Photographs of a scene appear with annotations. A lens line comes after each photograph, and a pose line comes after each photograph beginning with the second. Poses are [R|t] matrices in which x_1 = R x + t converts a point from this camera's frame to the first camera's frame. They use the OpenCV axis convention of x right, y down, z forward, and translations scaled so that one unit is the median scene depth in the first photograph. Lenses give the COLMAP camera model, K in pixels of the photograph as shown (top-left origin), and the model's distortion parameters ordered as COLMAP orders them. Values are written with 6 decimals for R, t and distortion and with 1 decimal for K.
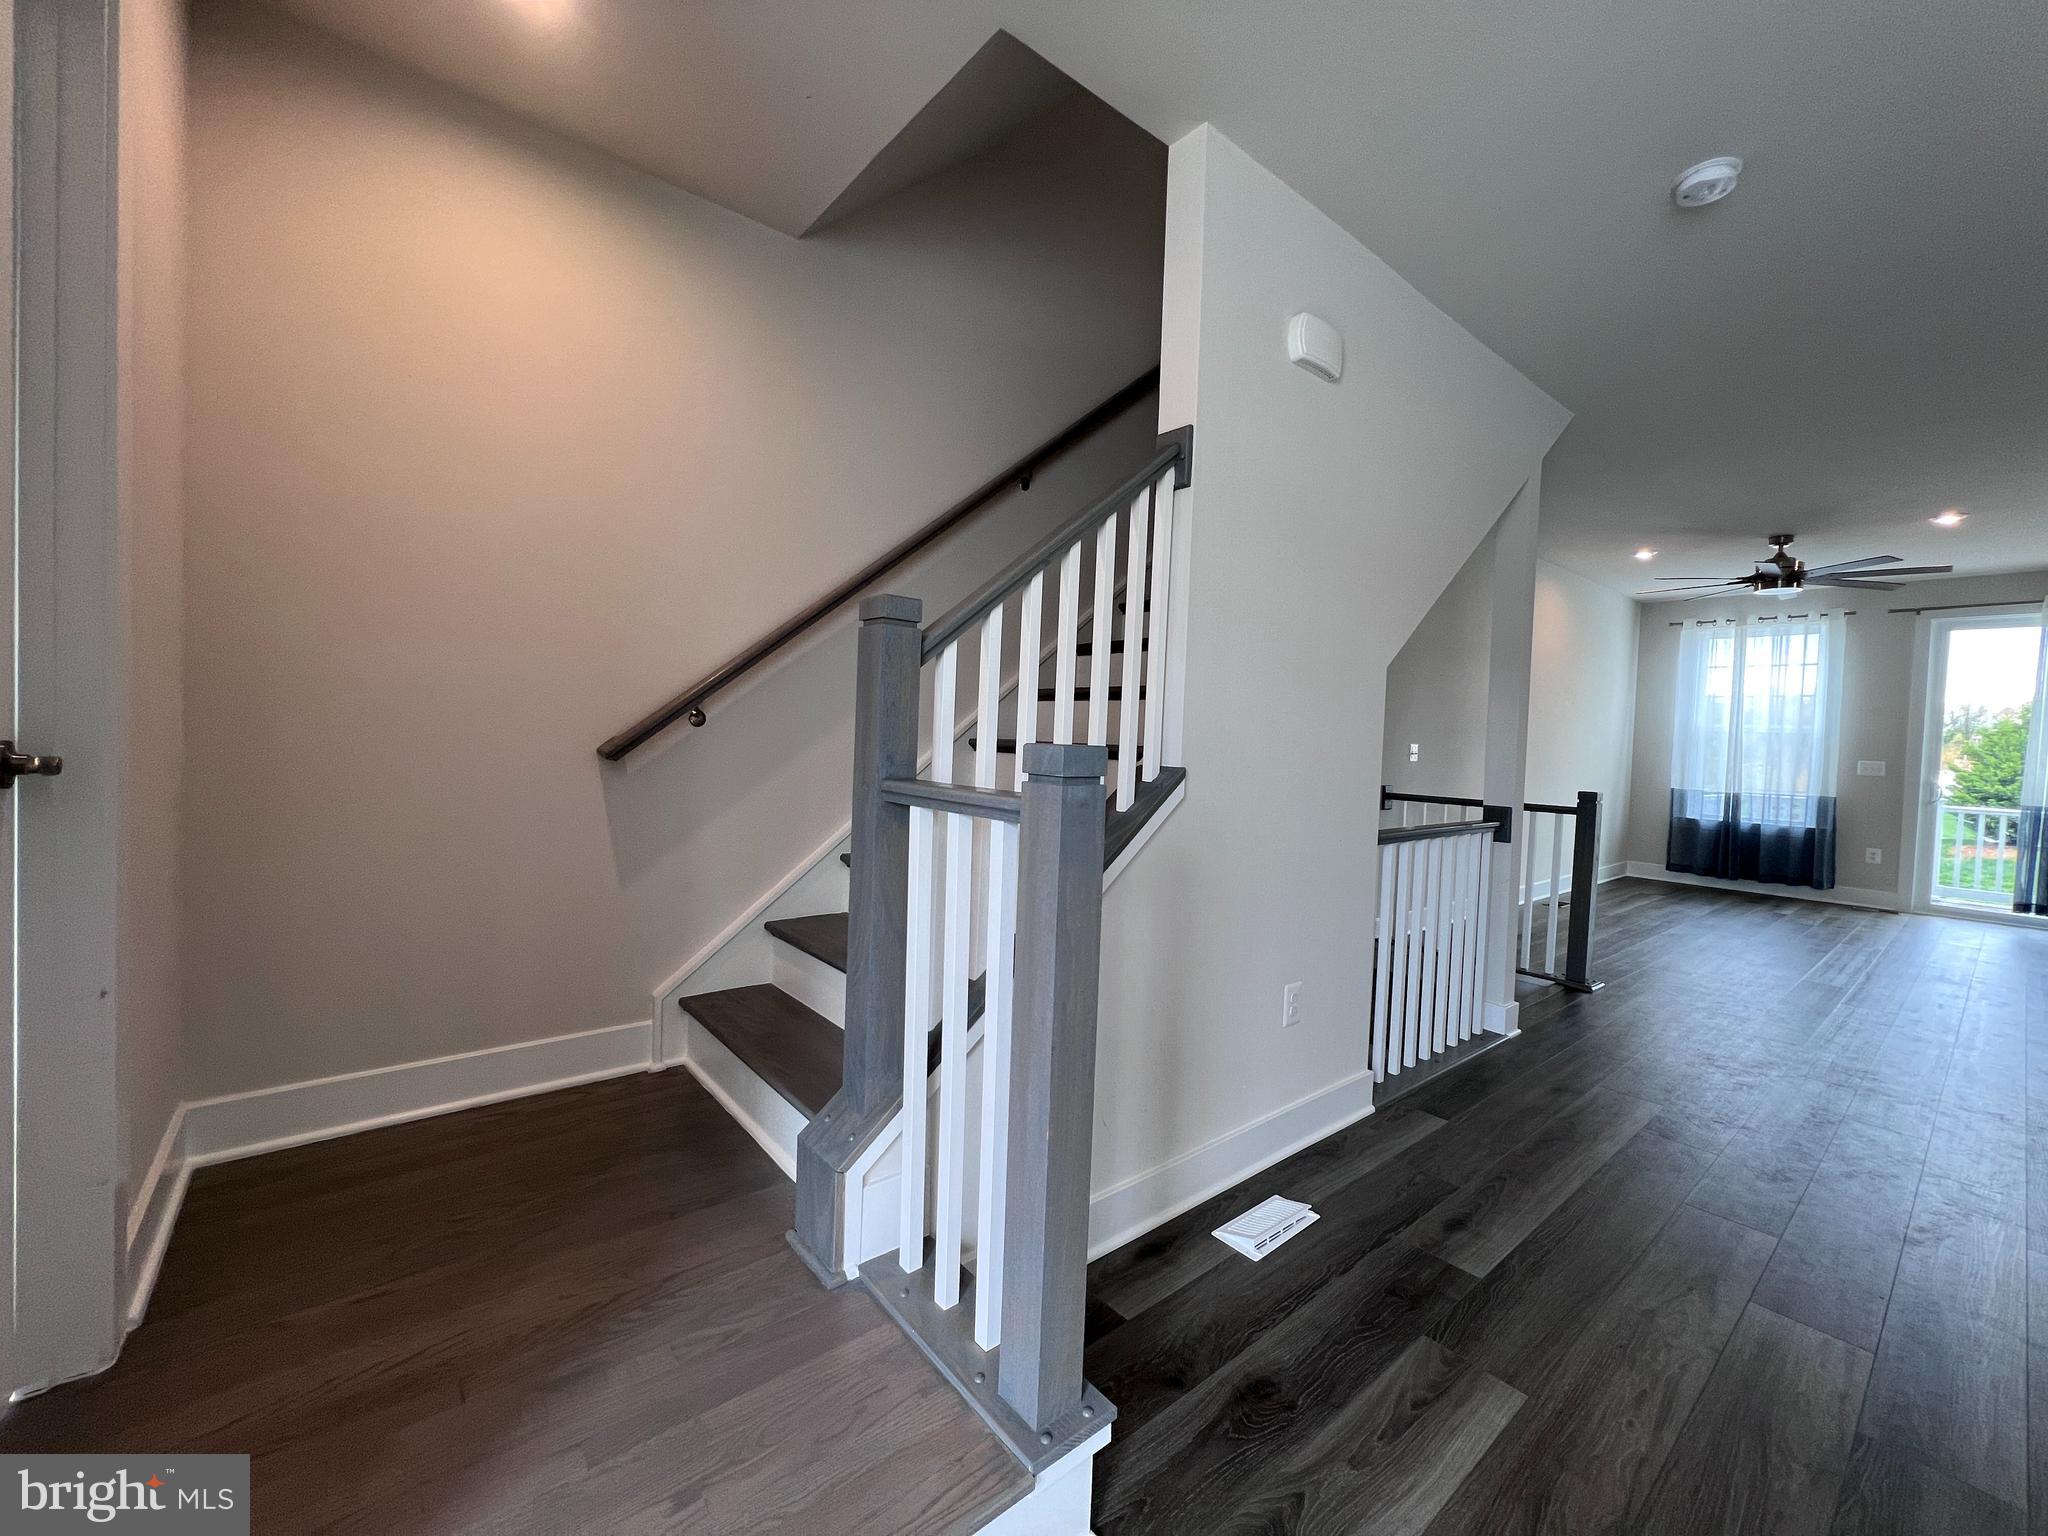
lens RADIAL K [[826.1, 0, 1023.4], [0, 826.1, 758.3], [0, 0, 1]] dist [-0.000166, 0.000852]
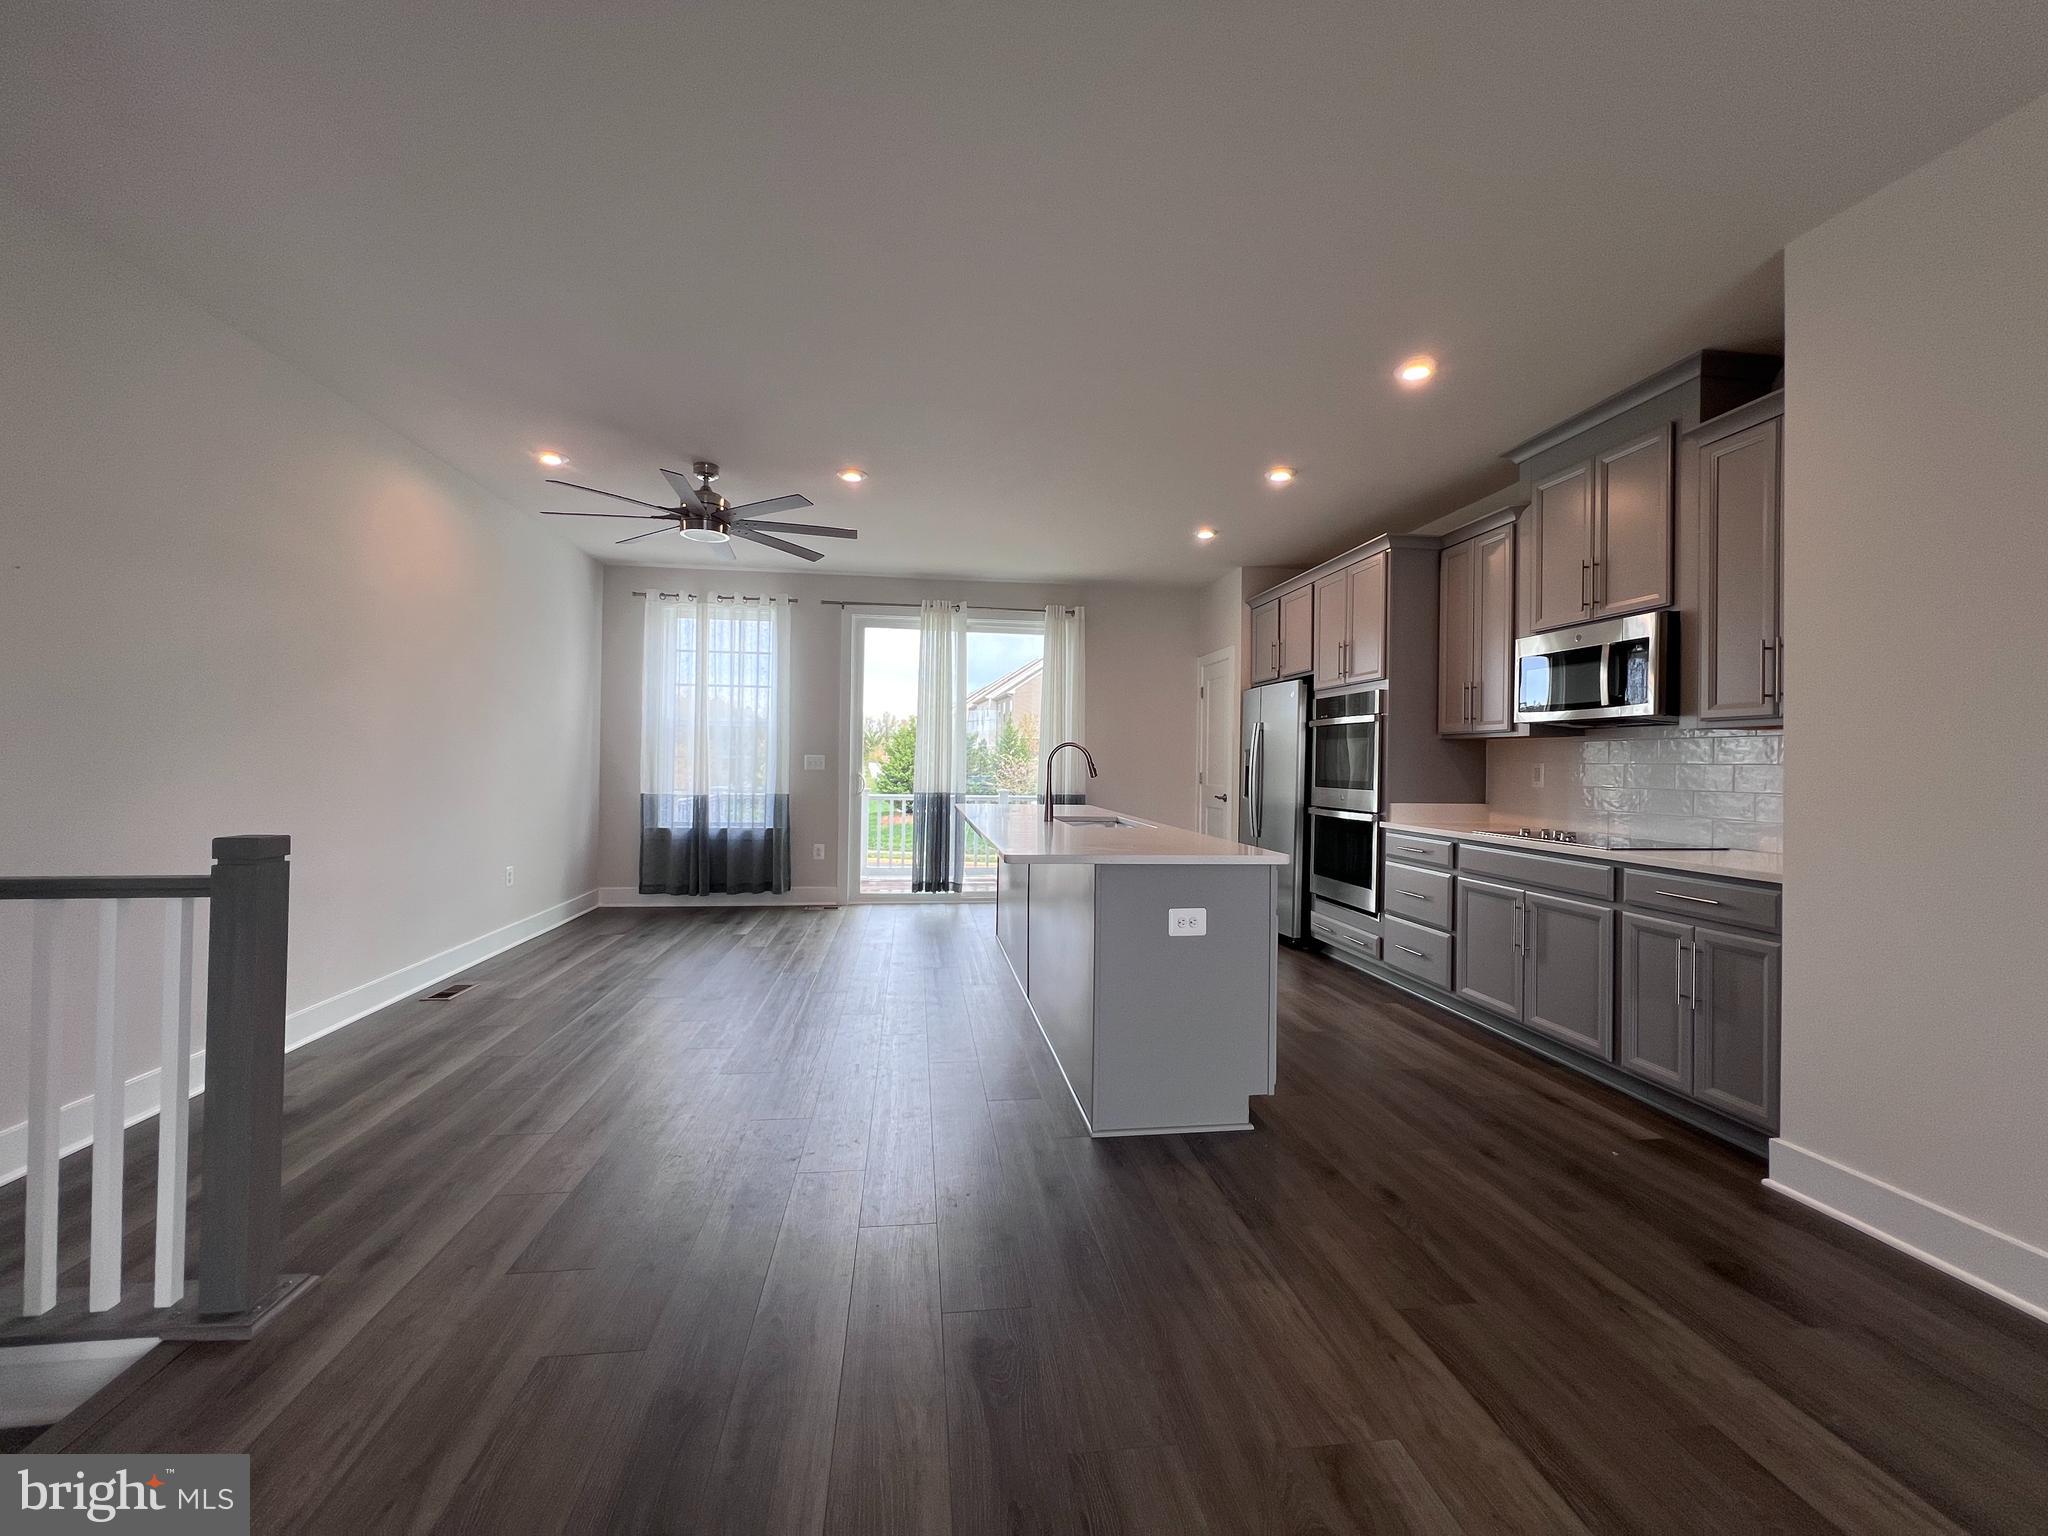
lens RADIAL K [[826.1, 0, 1019.5], [0, 826.1, 761.2], [0, 0, 1]] dist [-0.000166, 0.000852]
pose [[0.532203, -0.026527, 0.846201, 0.318675], [0.029802, 0.999477, 0.012588, 0.005727], [-0.846092, 0.018519, 0.532715, 0.267061]]
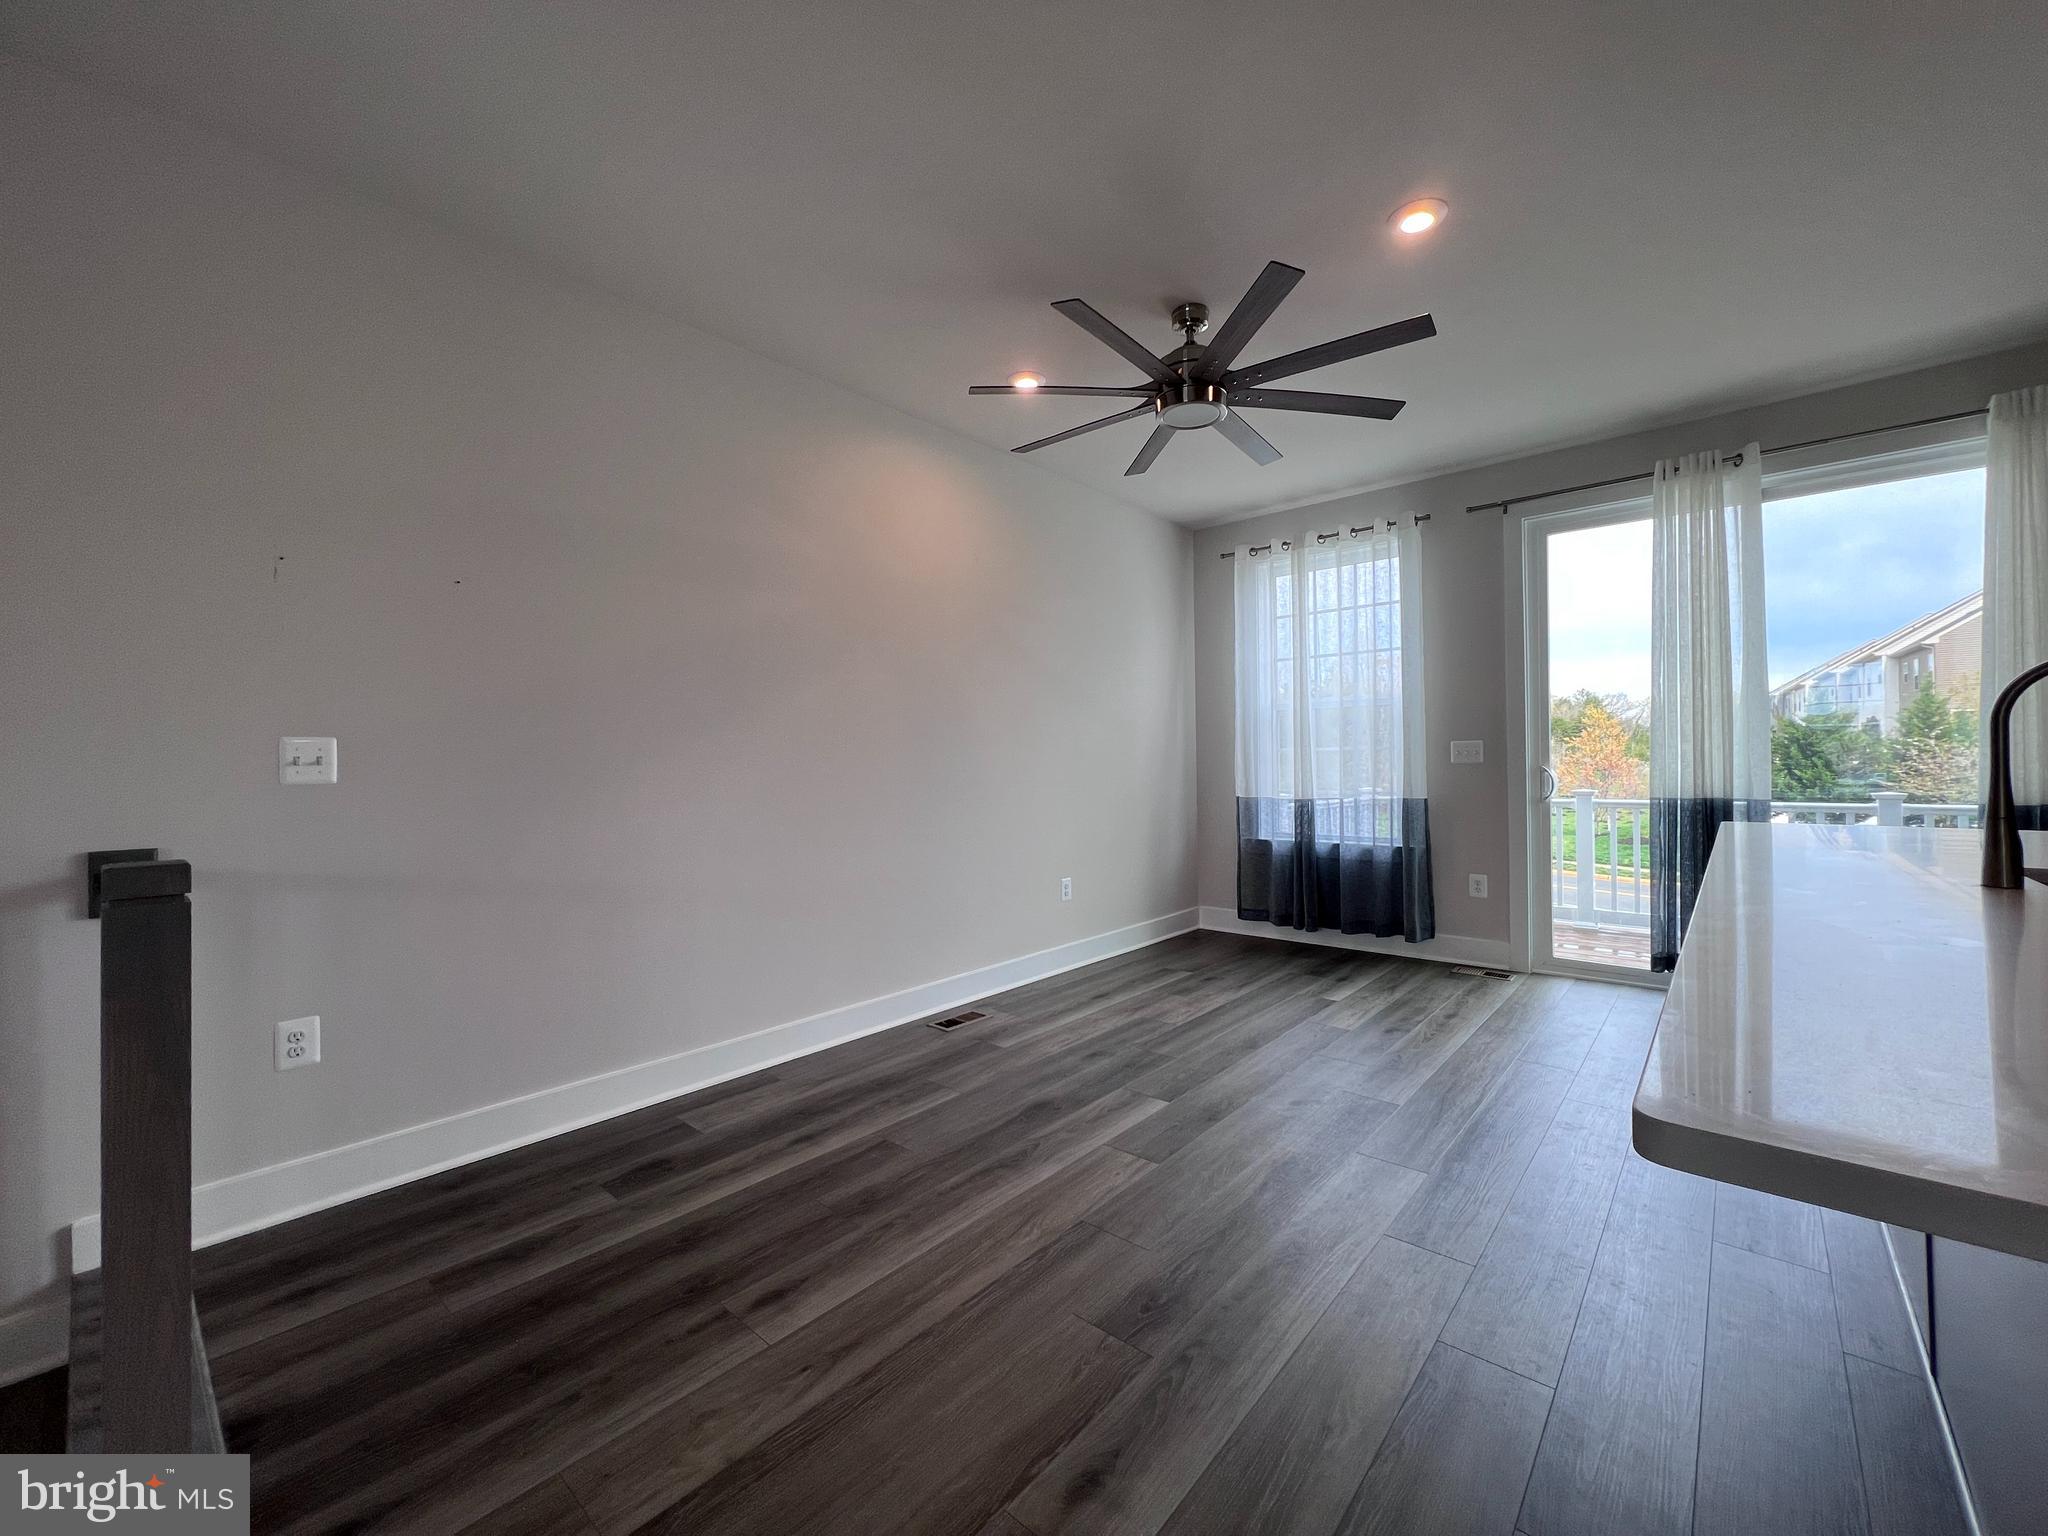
lens RADIAL K [[826.1, 0, 1015.9], [0, 826.1, 757.2], [0, 0, 1]] dist [-0.000166, 0.000852]
pose [[0.986146, -0.047899, 0.158816, 0.550243], [0.053578, 0.998061, -0.031667, 0.017631], [-0.156992, 0.039737, 0.986800, 0.395990]]
